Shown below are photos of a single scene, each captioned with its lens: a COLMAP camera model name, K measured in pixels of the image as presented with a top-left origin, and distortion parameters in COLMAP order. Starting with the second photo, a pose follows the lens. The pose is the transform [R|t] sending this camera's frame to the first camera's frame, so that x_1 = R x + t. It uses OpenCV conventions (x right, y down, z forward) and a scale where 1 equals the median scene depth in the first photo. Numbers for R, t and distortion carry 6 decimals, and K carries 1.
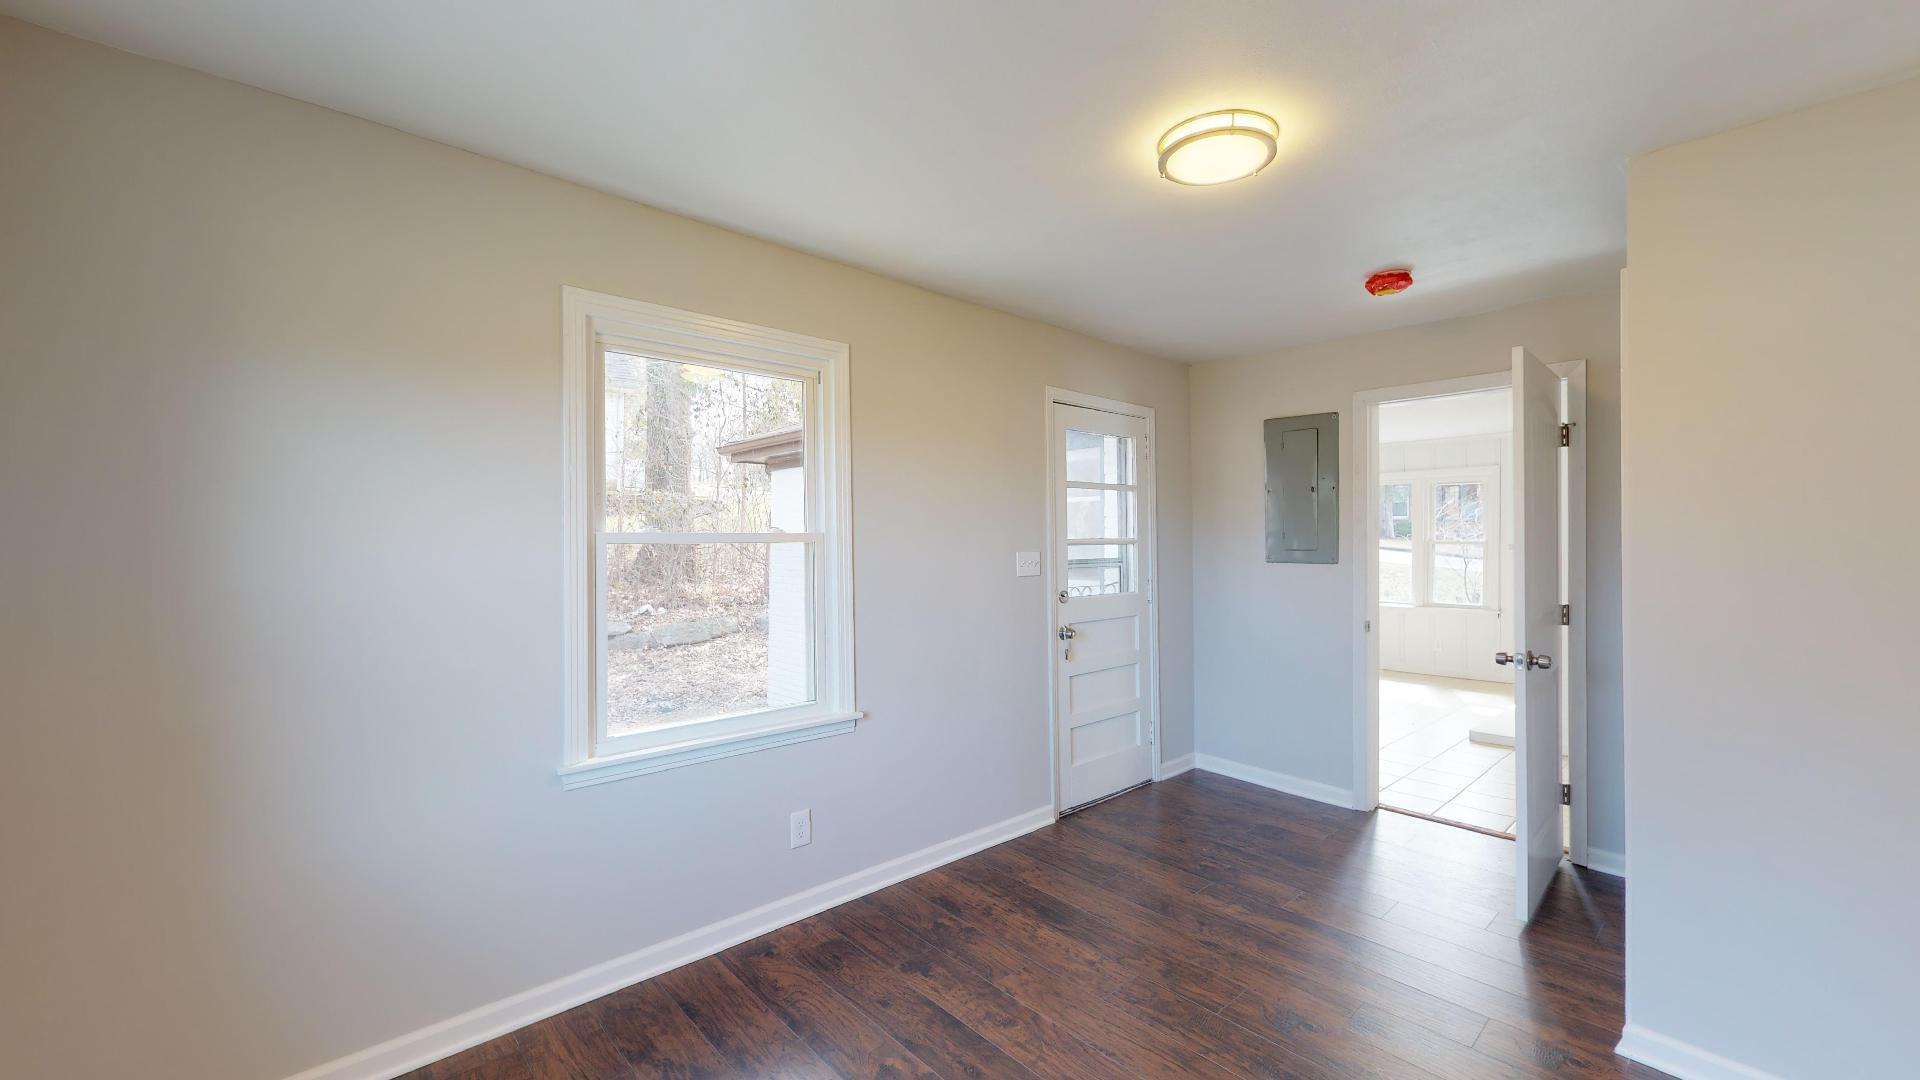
lens RADIAL K [[755.7, 0, 960.1], [0, 755.7, 542.9], [0, 0, 1]] dist [0.001725, 0.000060]
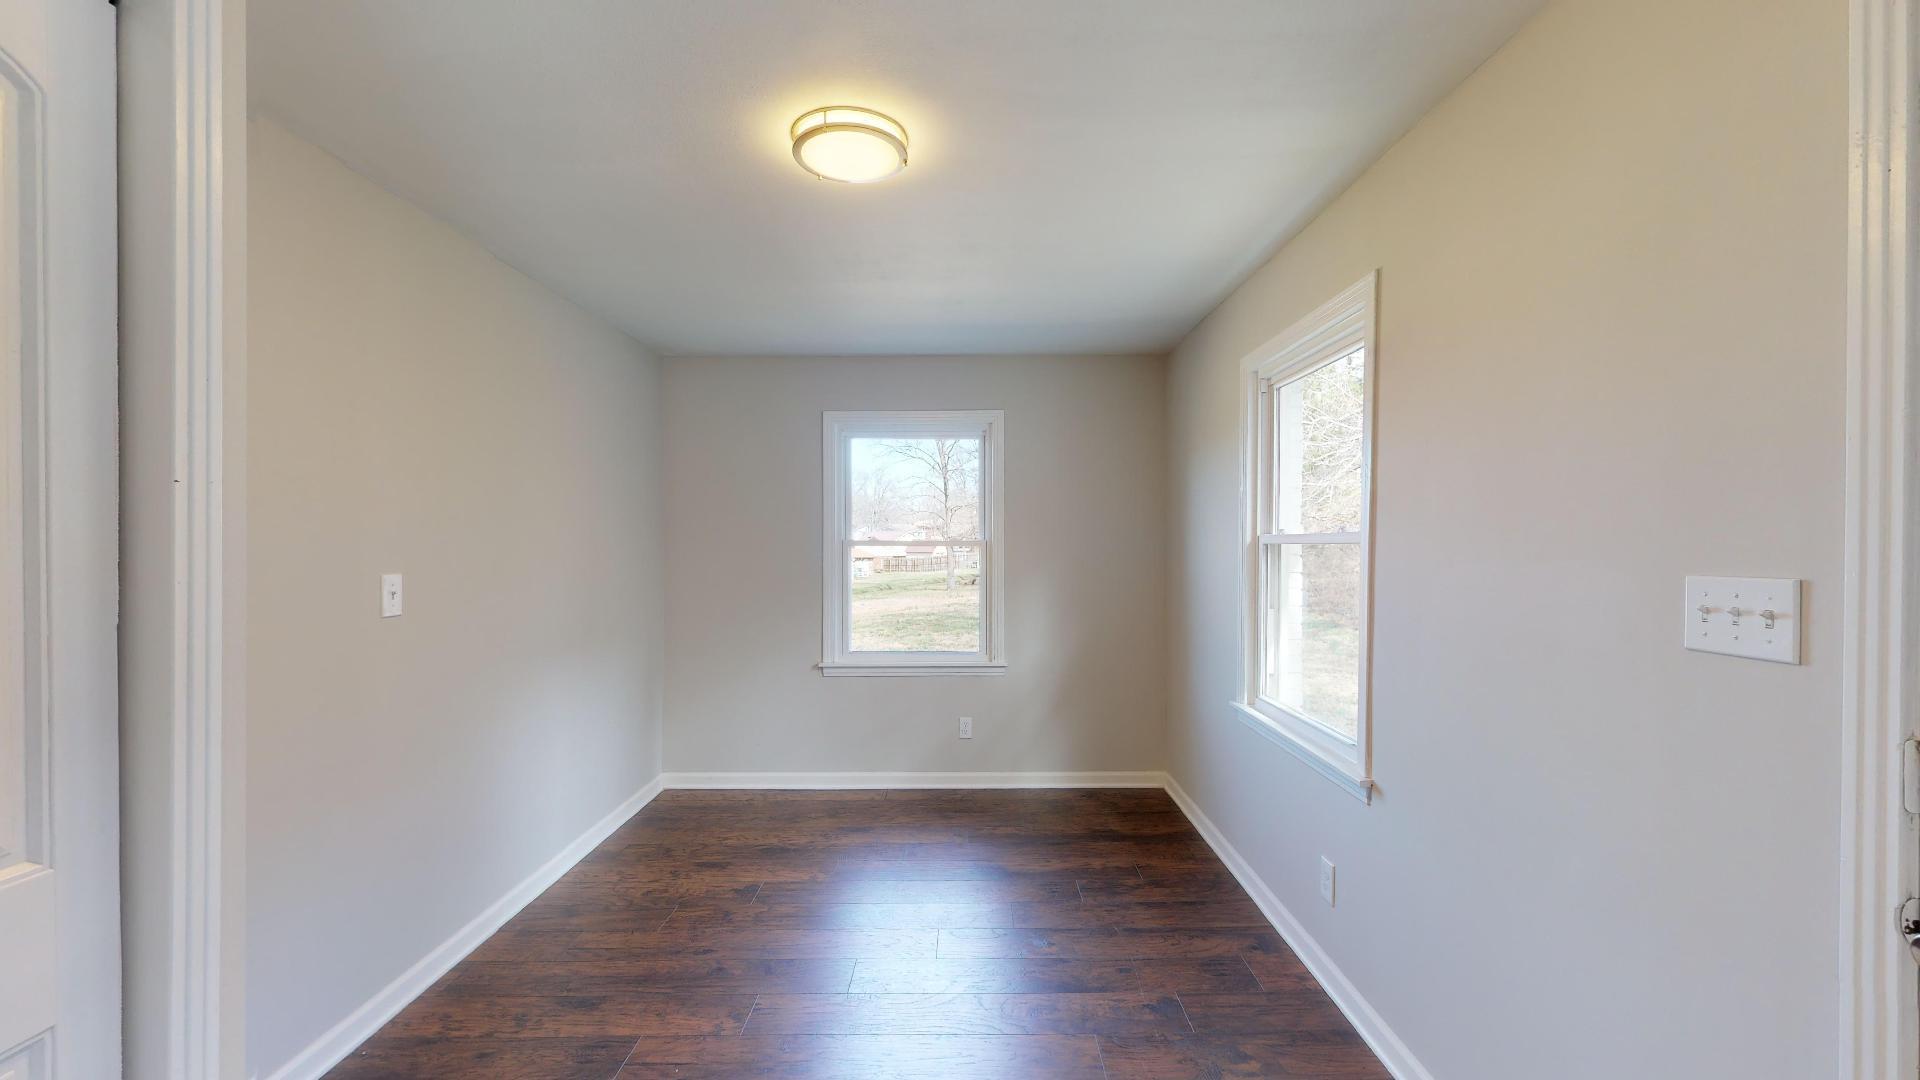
lens RADIAL K [[755.7, 0, 960.1], [0, 755.7, 542.9], [0, 0, 1]] dist [0.001725, 0.000060]
pose [[-0.676817, 0.003855, -0.736141, 0.790792], [-0.002989, 0.999964, 0.007985, -0.007058], [0.736145, 0.007605, -0.676781, 1.447193]]
